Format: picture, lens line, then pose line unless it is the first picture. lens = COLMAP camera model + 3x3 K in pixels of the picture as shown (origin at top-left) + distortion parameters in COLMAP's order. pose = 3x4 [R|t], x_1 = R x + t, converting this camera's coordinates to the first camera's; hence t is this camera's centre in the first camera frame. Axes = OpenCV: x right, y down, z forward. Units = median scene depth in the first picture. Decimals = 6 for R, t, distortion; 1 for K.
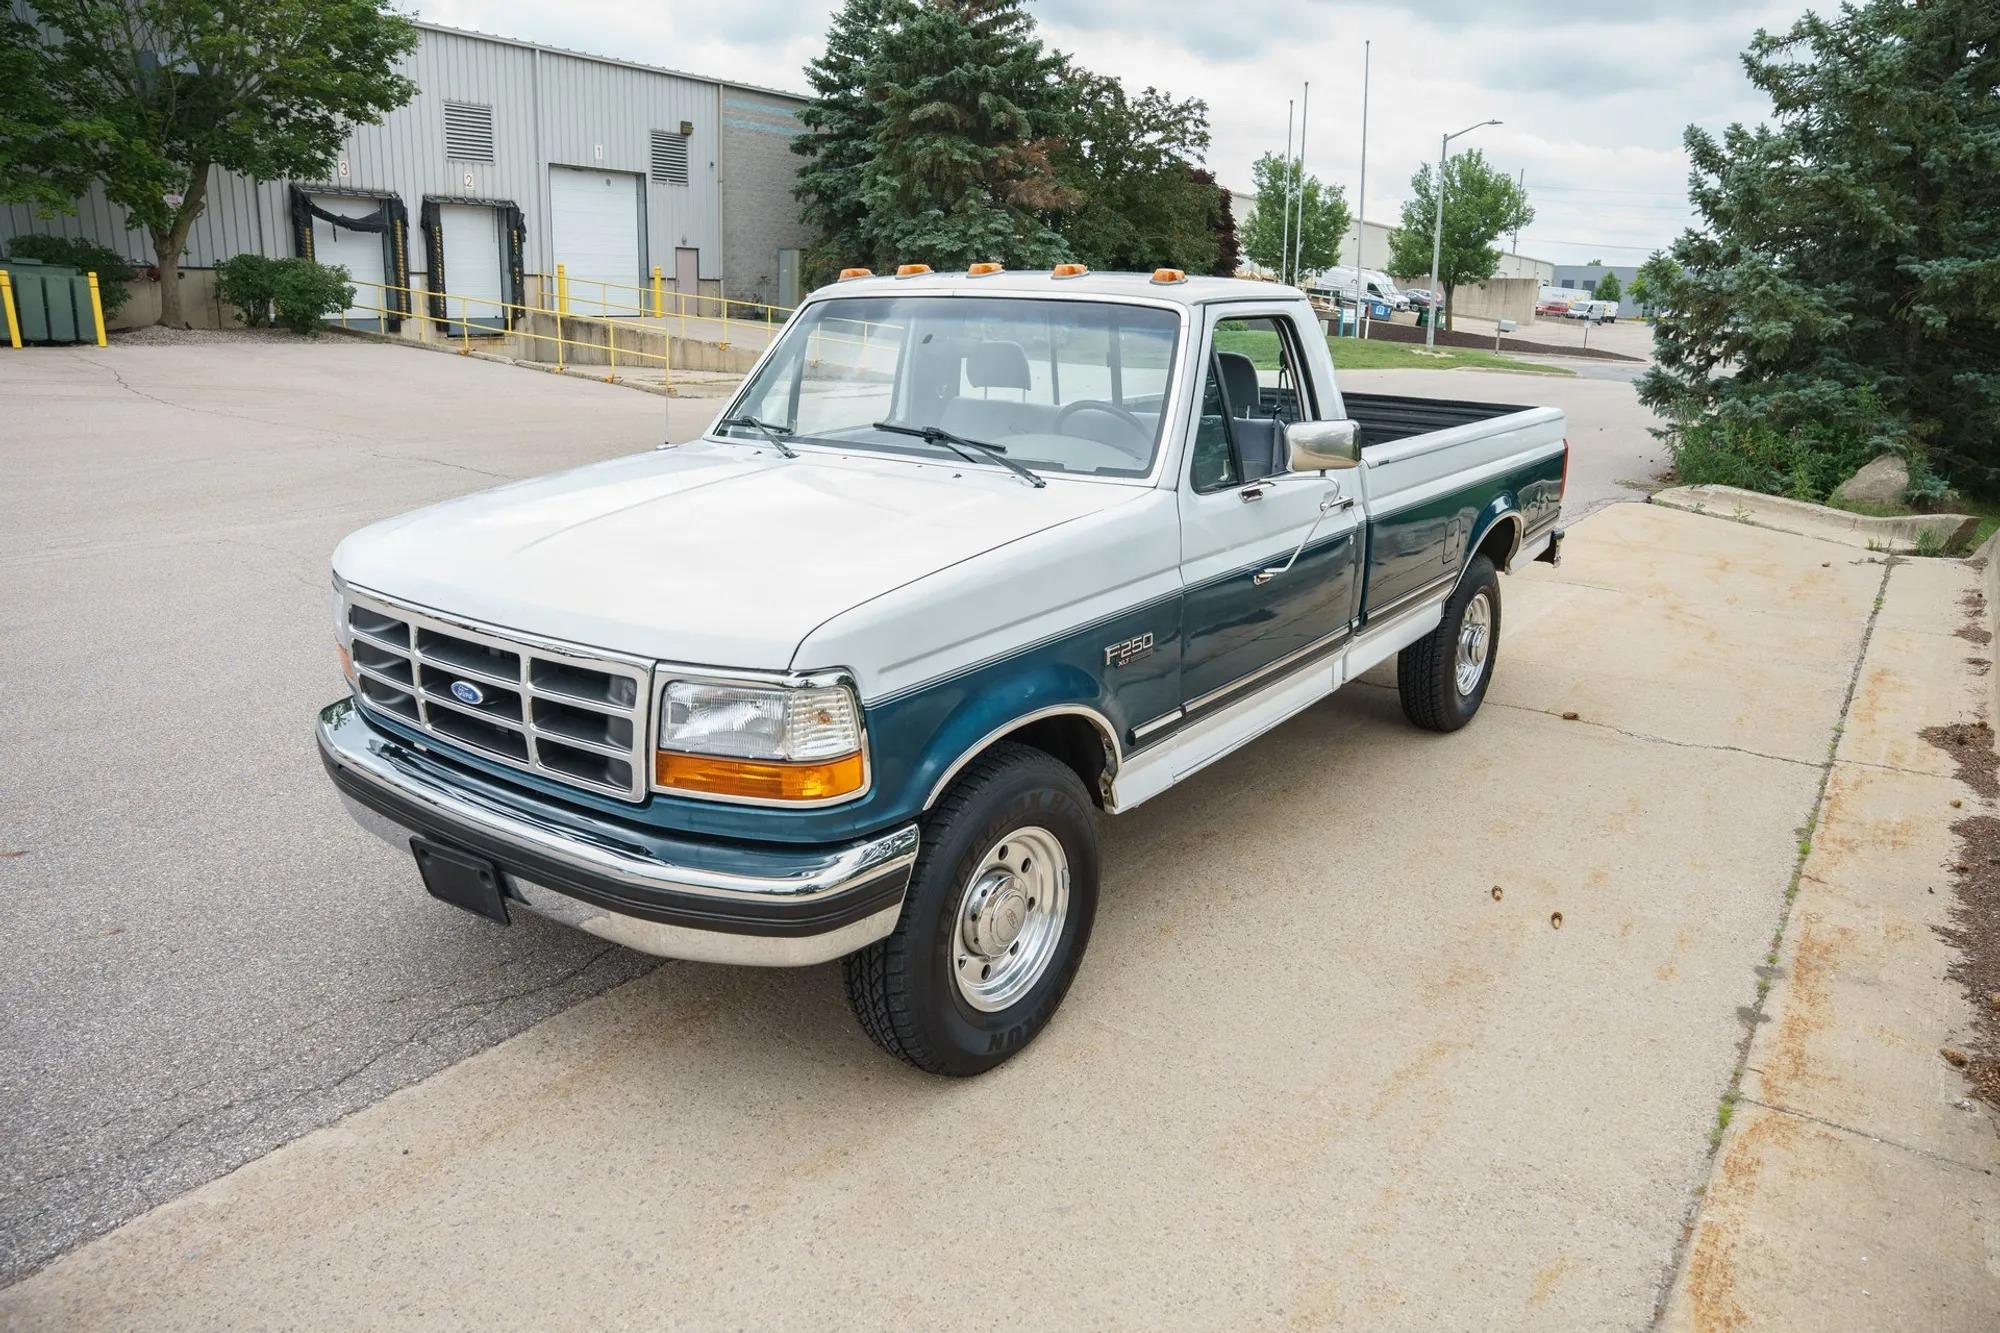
lens RADIAL K [[1369.6, 0, 1005.5], [0, 1369.6, 664.8], [0, 0, 1]] dist [-0.147233, 0.116002]
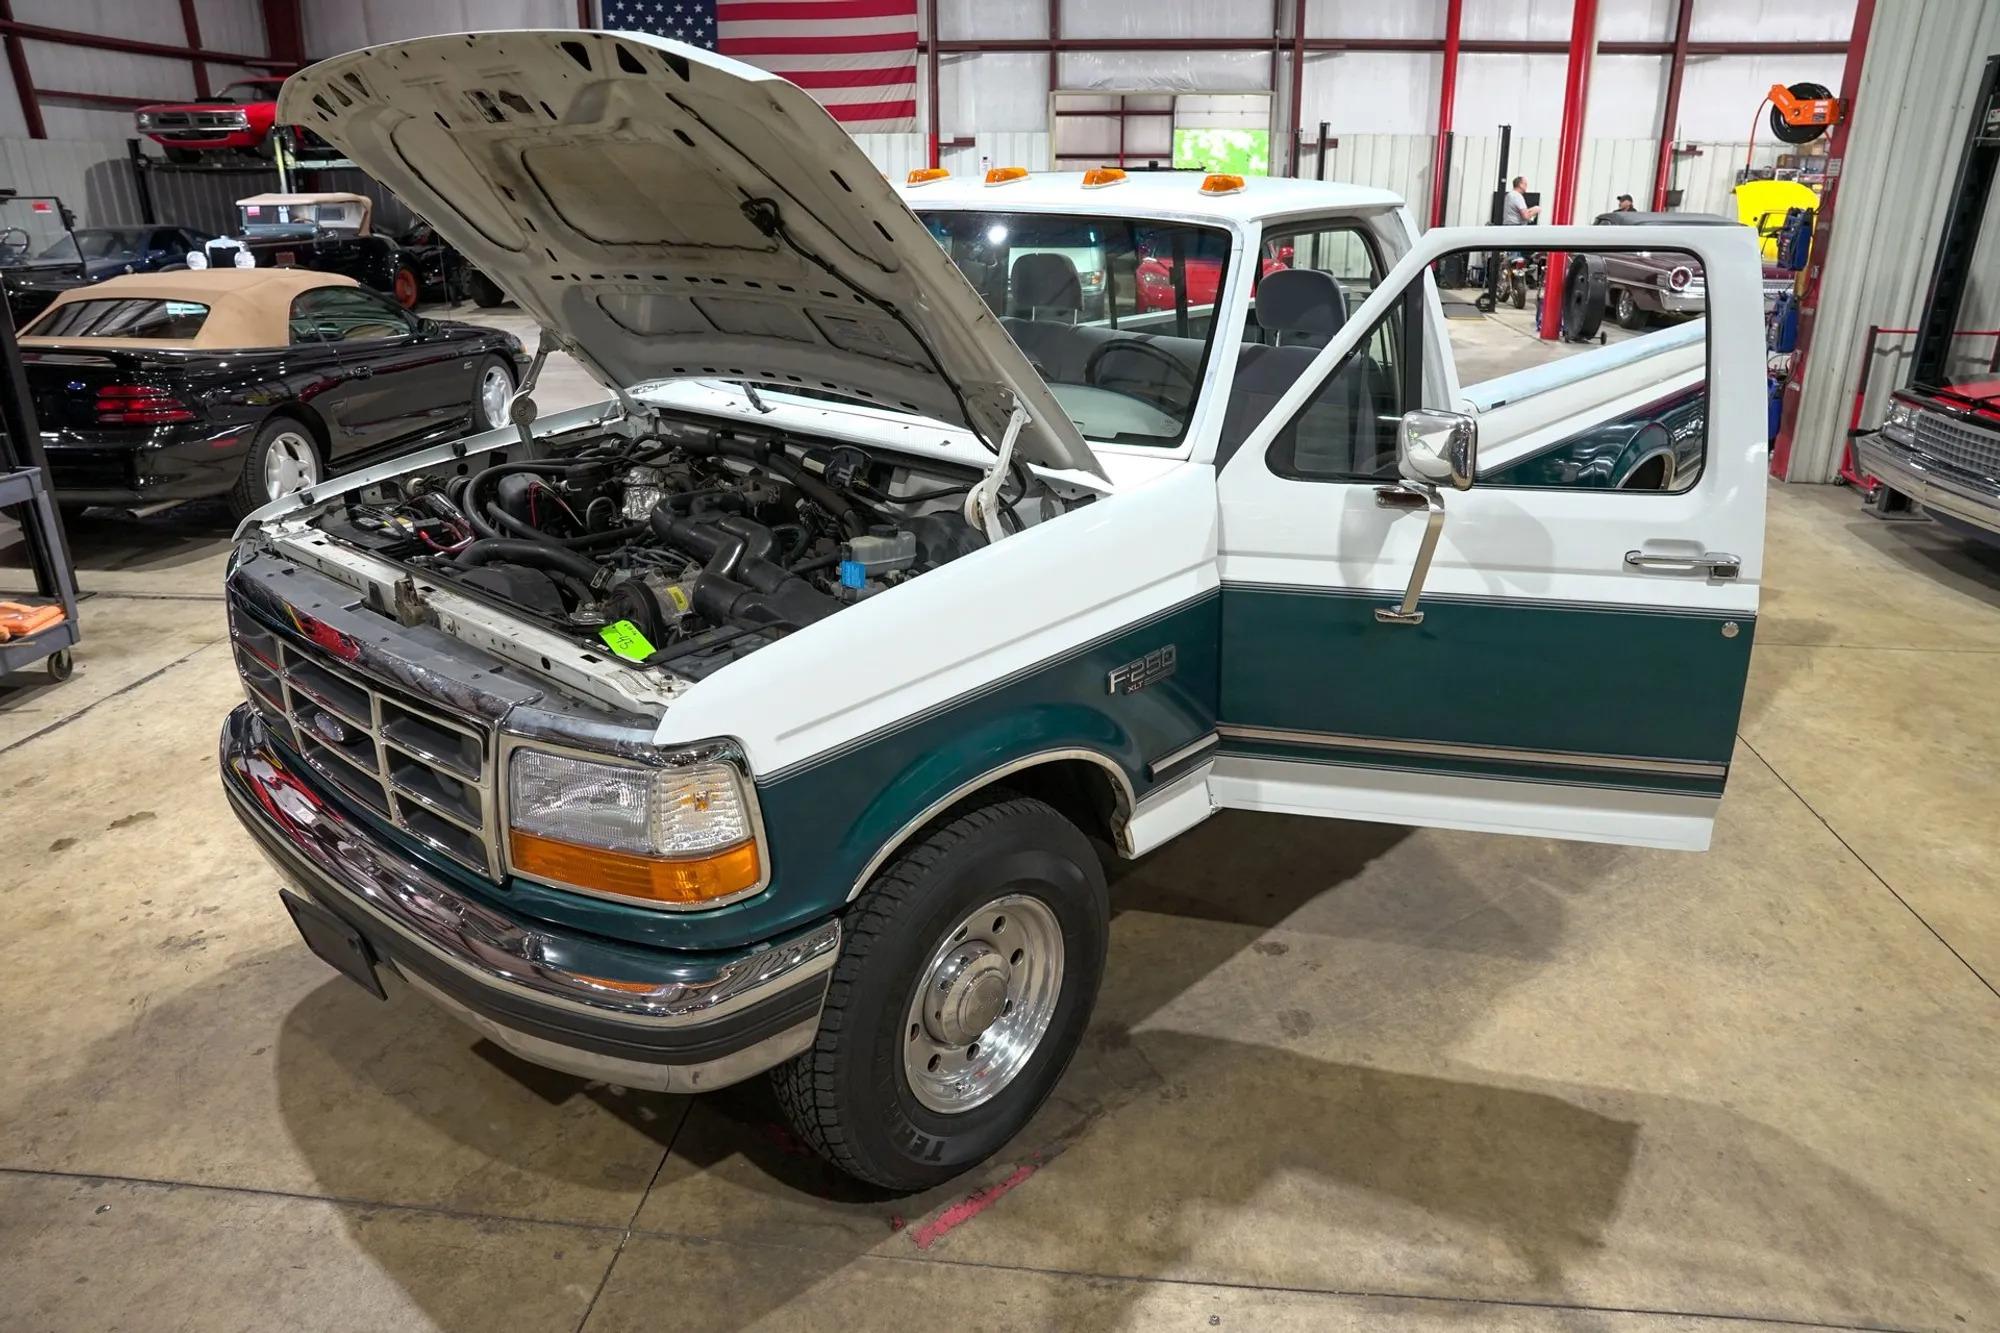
lens RADIAL K [[1369.6, 0, 1005.5], [0, 1369.6, 664.8], [0, 0, 1]] dist [-0.147233, 0.116002]
pose [[0.994734, 0.017707, -0.100947, 0.093047], [-0.008810, 0.996090, 0.087907, -0.086098], [0.102109, -0.086555, 0.991000, 0.204016]]
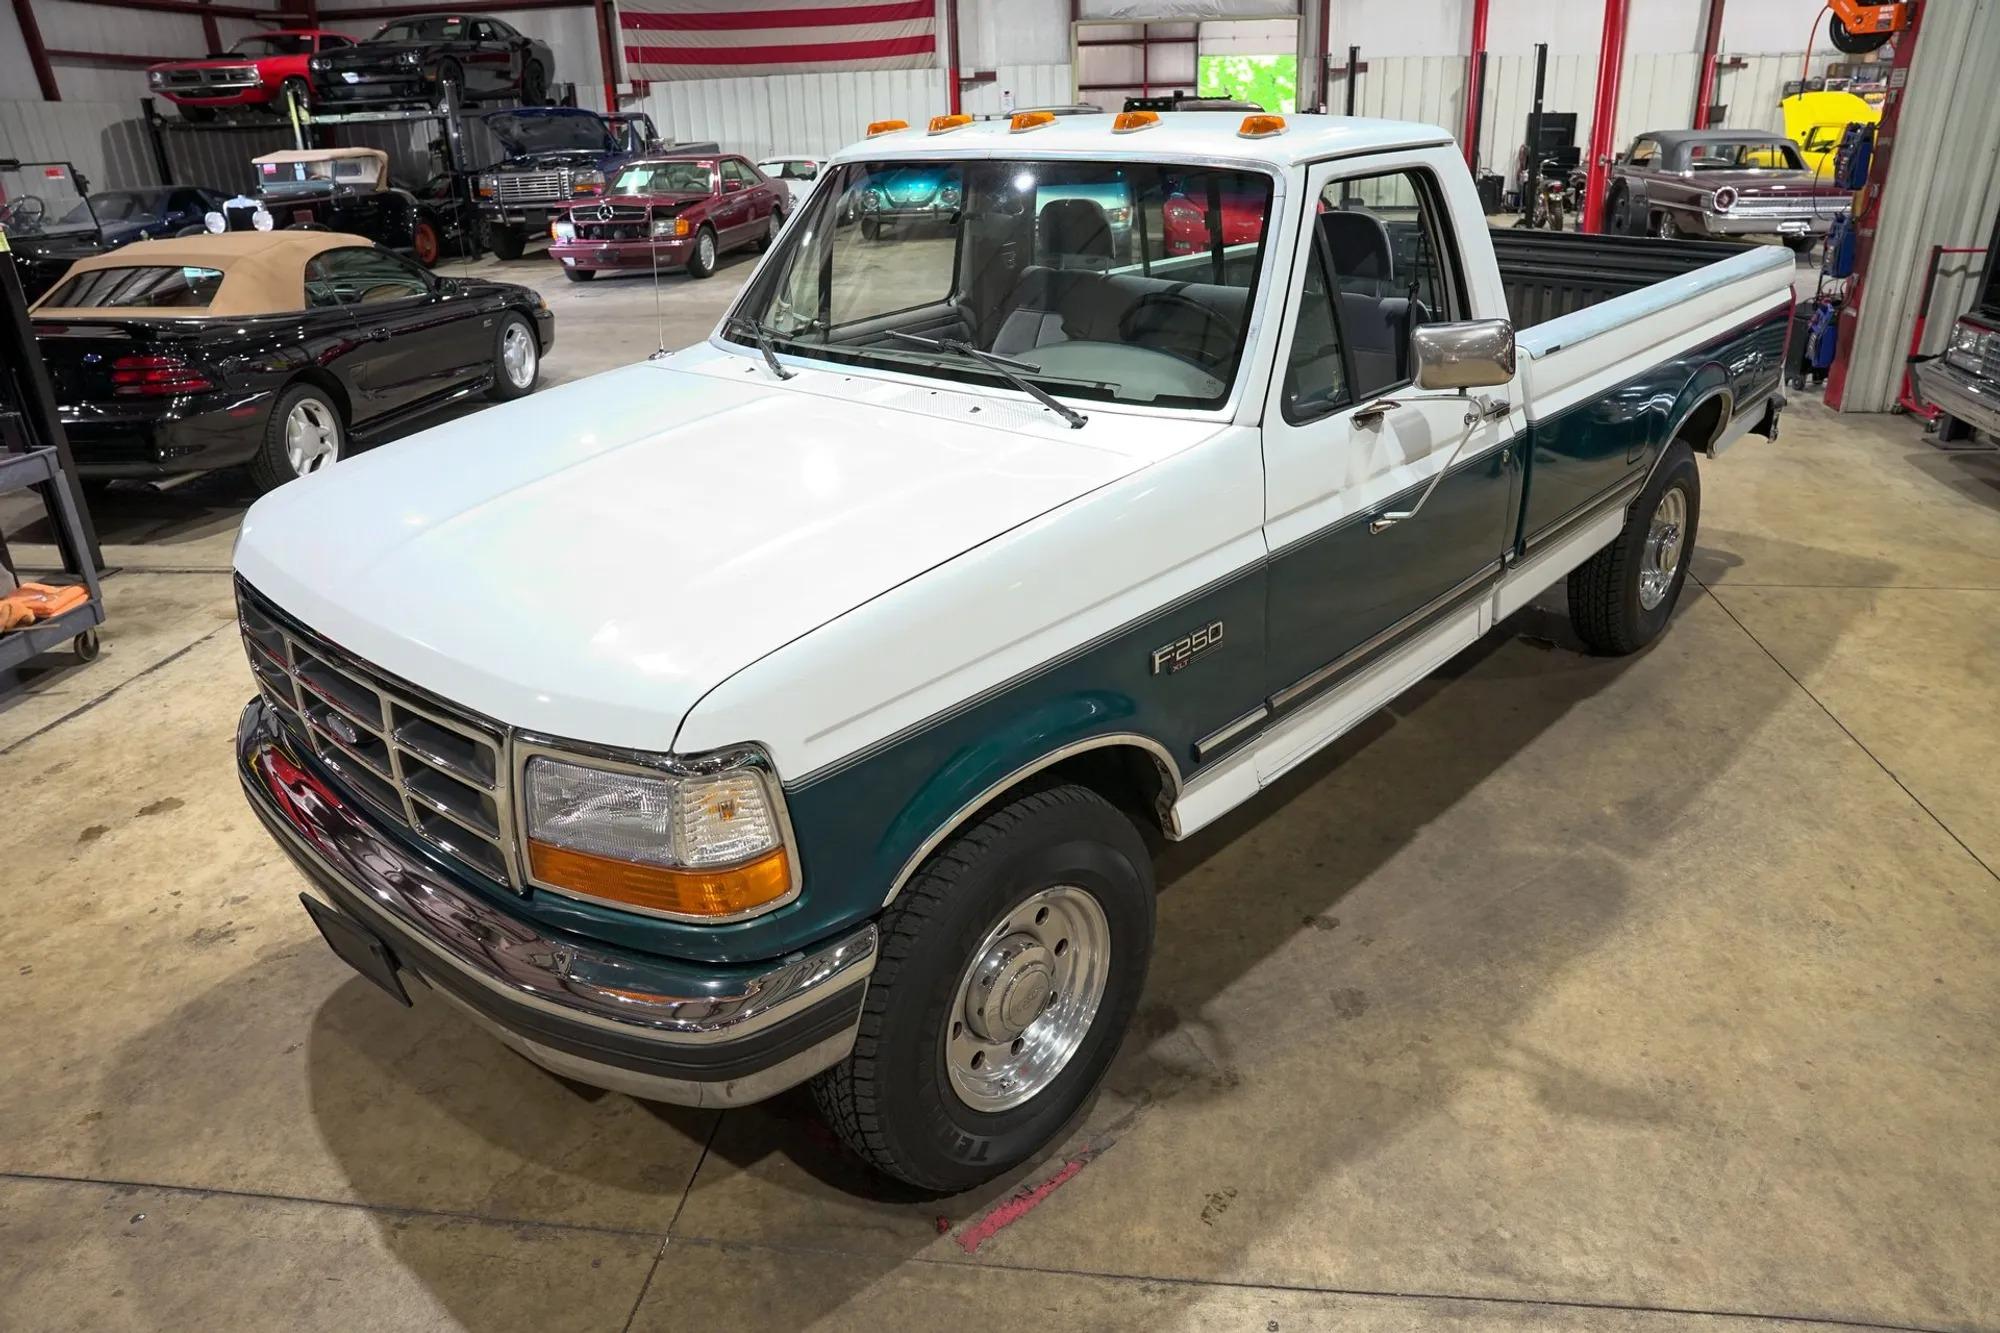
lens RADIAL K [[1369.6, 0, 1005.5], [0, 1369.6, 664.8], [0, 0, 1]] dist [-0.147233, 0.116002]
pose [[0.992205, 0.002706, -0.124586, 0.086057], [0.013922, 0.991099, 0.132399, -0.106611], [0.123835, -0.133102, 0.983336, 0.244021]]
